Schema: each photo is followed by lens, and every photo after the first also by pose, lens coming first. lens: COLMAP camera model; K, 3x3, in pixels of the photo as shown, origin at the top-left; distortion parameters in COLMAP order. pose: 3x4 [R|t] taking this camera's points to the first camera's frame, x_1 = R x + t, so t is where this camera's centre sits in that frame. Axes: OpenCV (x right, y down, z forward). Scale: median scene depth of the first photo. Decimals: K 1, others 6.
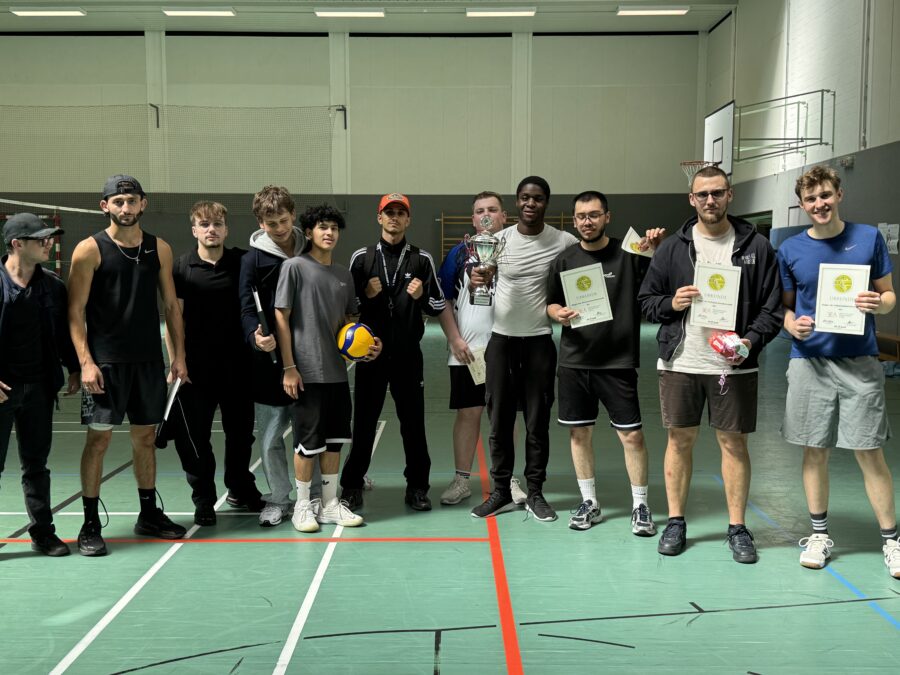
lens RADIAL K [[895.1, 0, 450.0], [0, 895.1, 337.5], [0, 0, 1]] dist [0.168373, -0.405390]
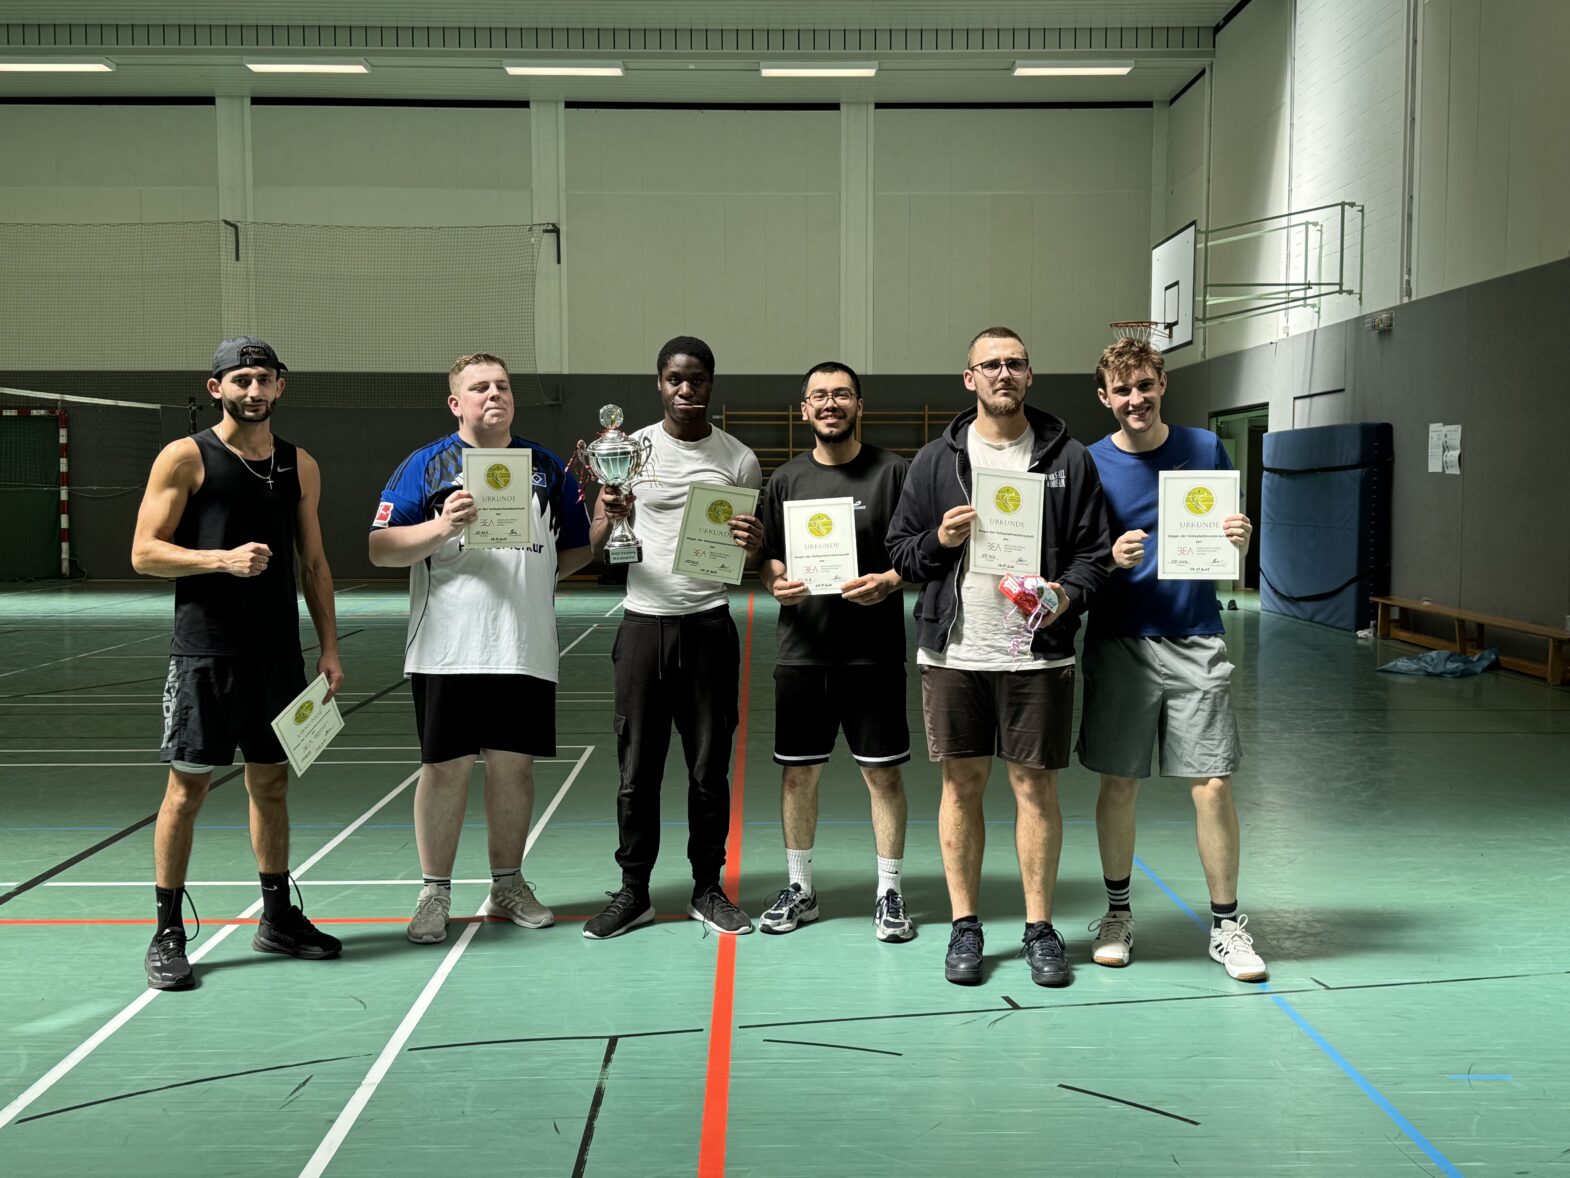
lens RADIAL K [[1561.4, 0, 785.0], [0, 1561.4, 589.0], [0, 0, 1]] dist [0.168373, -0.405390]
pose [[0.999847, -0.001383, 0.017437, 0.079719], [0.001750, 0.999777, -0.021068, 0.017980], [-0.017404, 0.021095, 0.999626, -0.139659]]
